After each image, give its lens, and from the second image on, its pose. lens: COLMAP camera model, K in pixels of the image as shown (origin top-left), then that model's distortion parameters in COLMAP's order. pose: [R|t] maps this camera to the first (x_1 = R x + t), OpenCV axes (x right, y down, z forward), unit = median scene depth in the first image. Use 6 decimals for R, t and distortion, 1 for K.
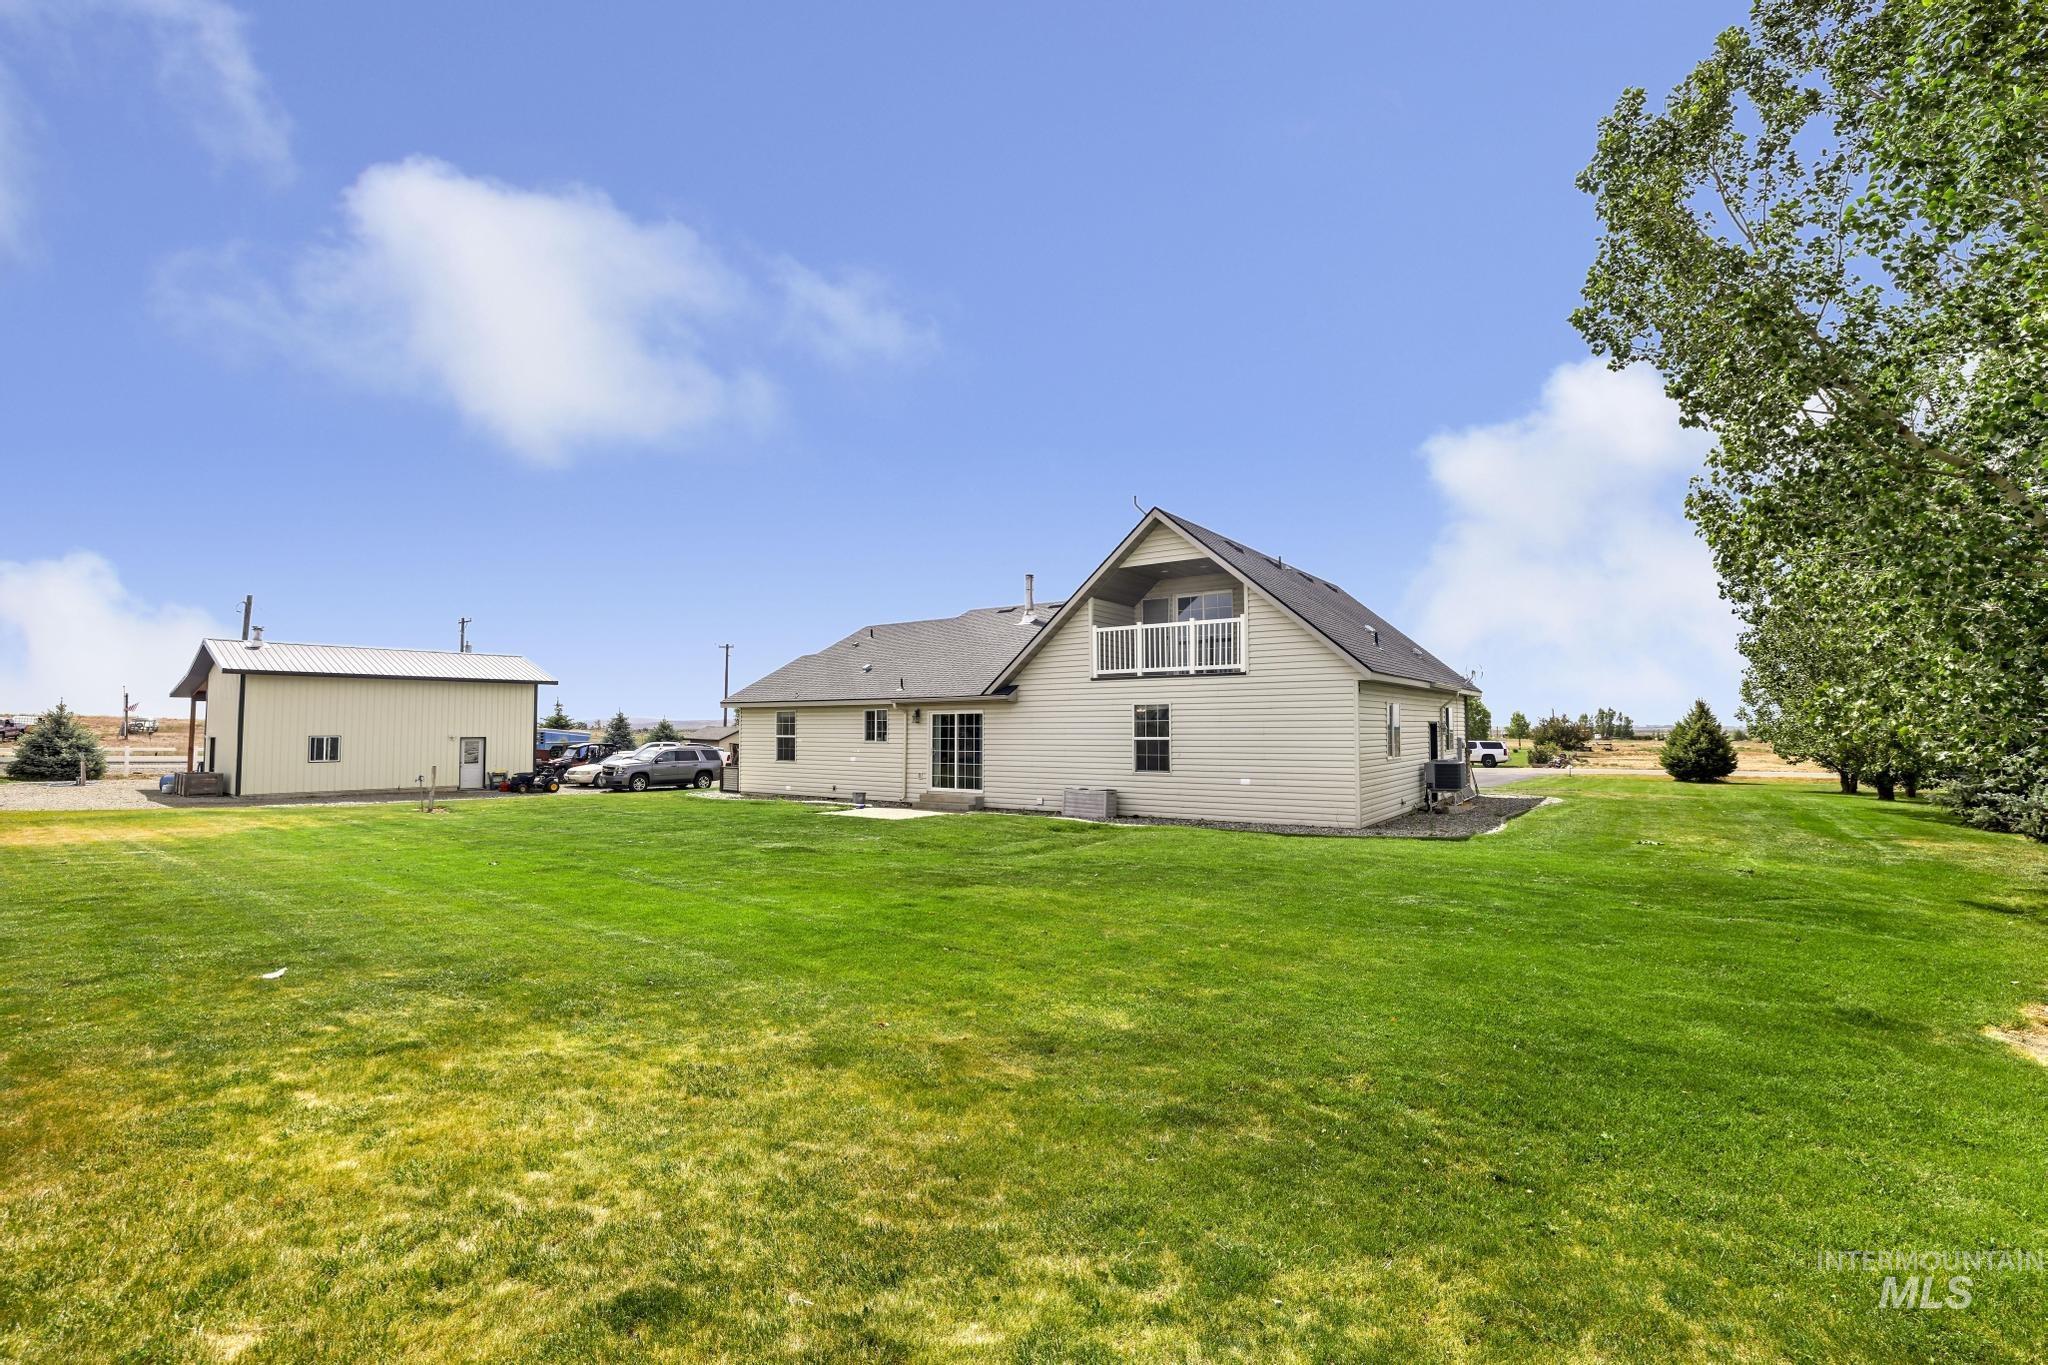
lens RADIAL K [[885.6, 0, 1025.6], [0, 885.6, 690.1], [0, 0, 1]] dist [-0.000233, 0.000635]
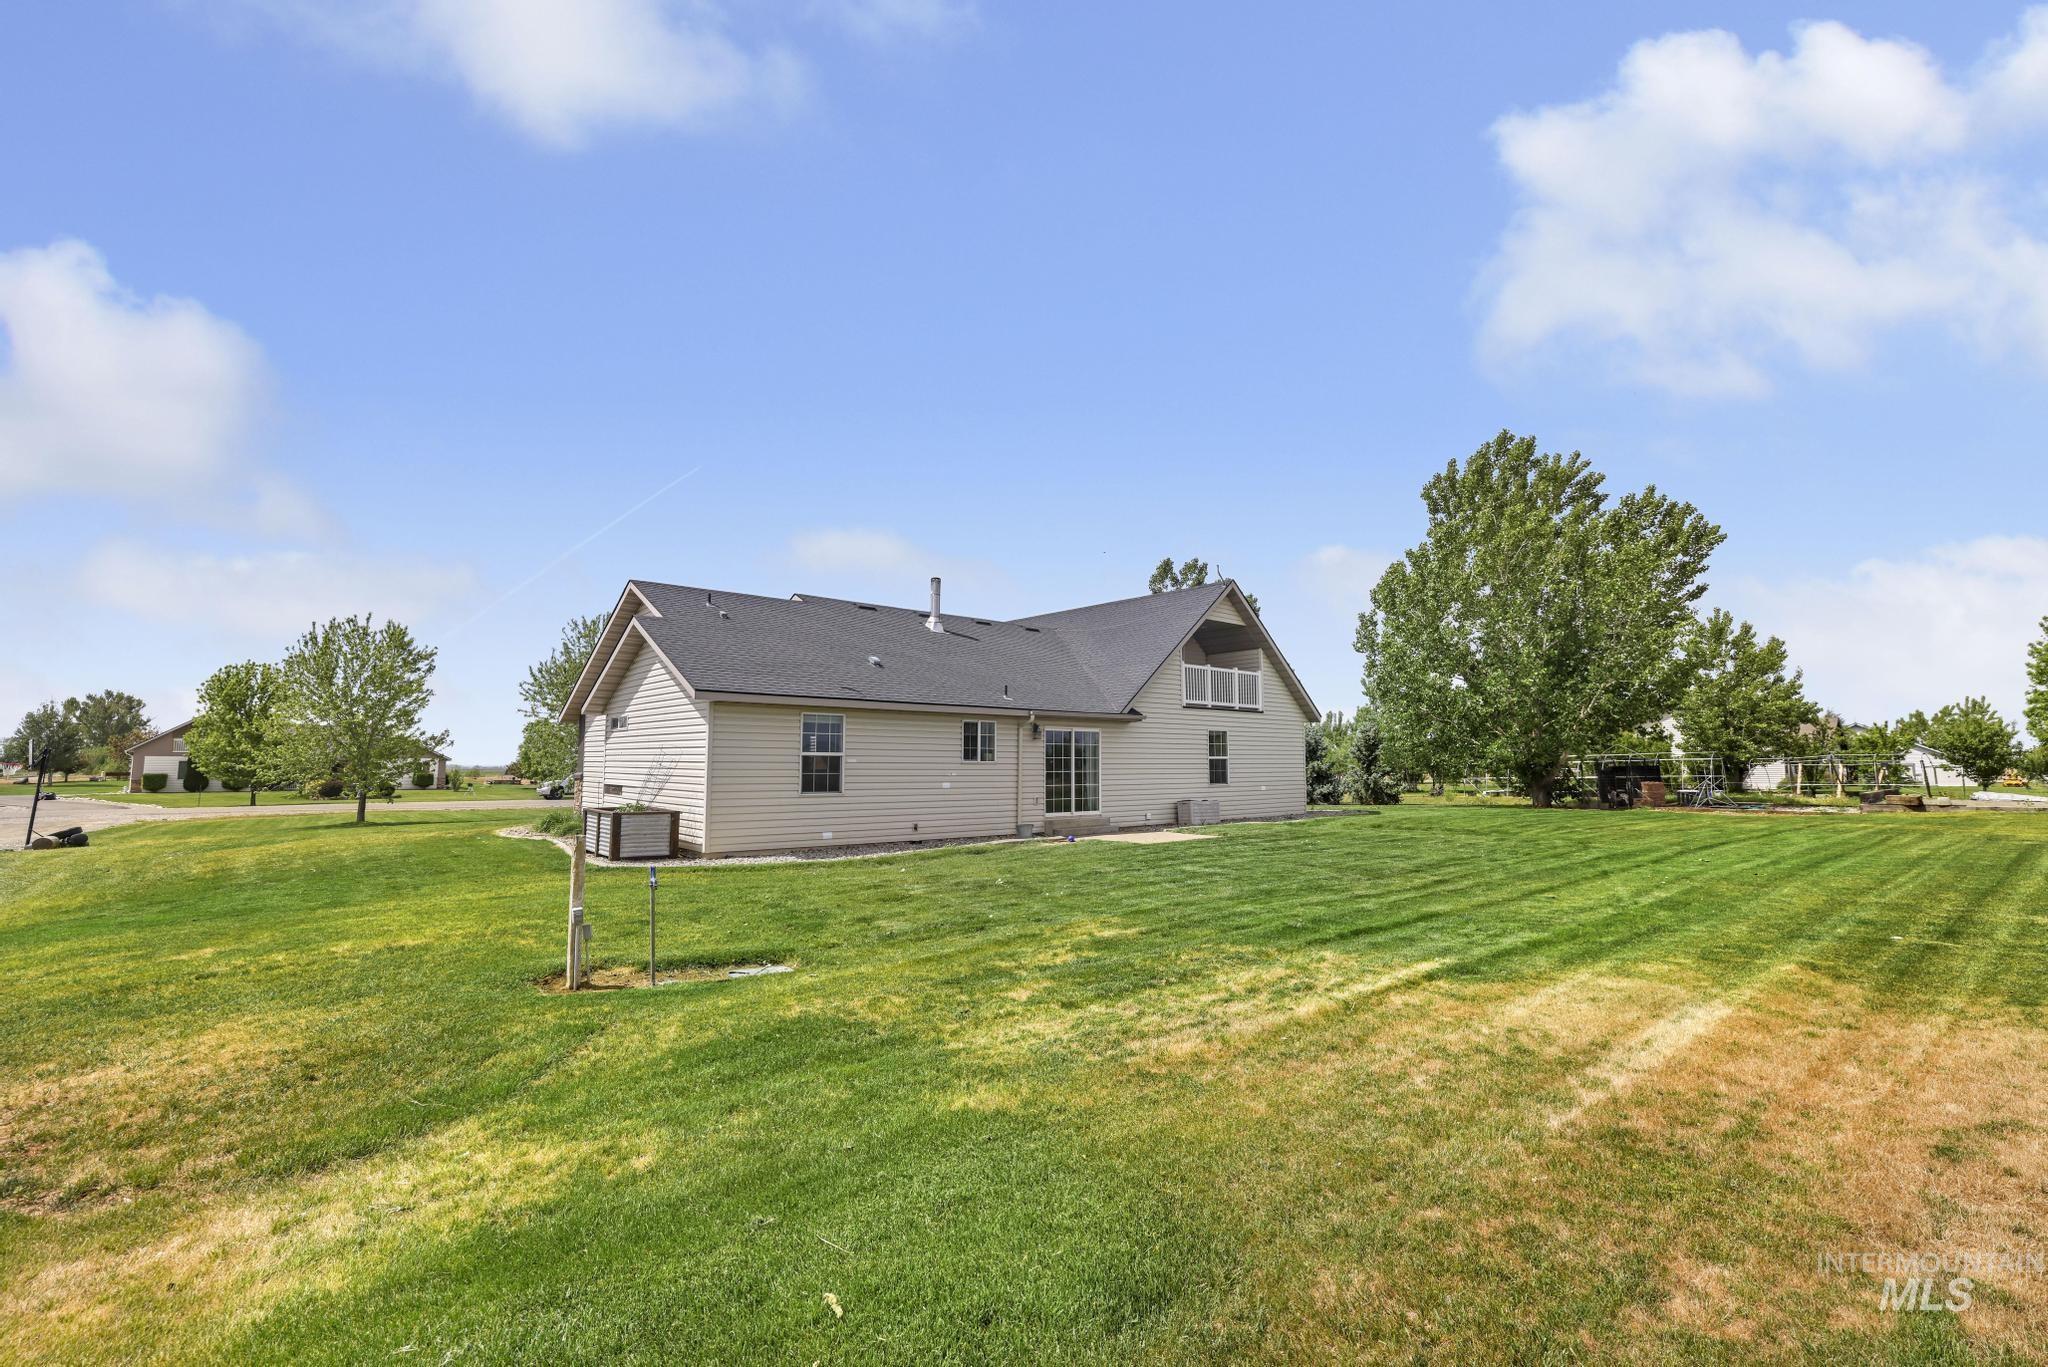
lens RADIAL K [[885.6, 0, 1024.8], [0, 885.6, 674.0], [0, 0, 1]] dist [-0.000233, 0.000635]
pose [[0.238948, 0.088627, 0.966979, -0.977103], [-0.056508, 0.995408, -0.077269, 0.041325], [-0.969387, -0.036178, 0.242859, 0.813531]]
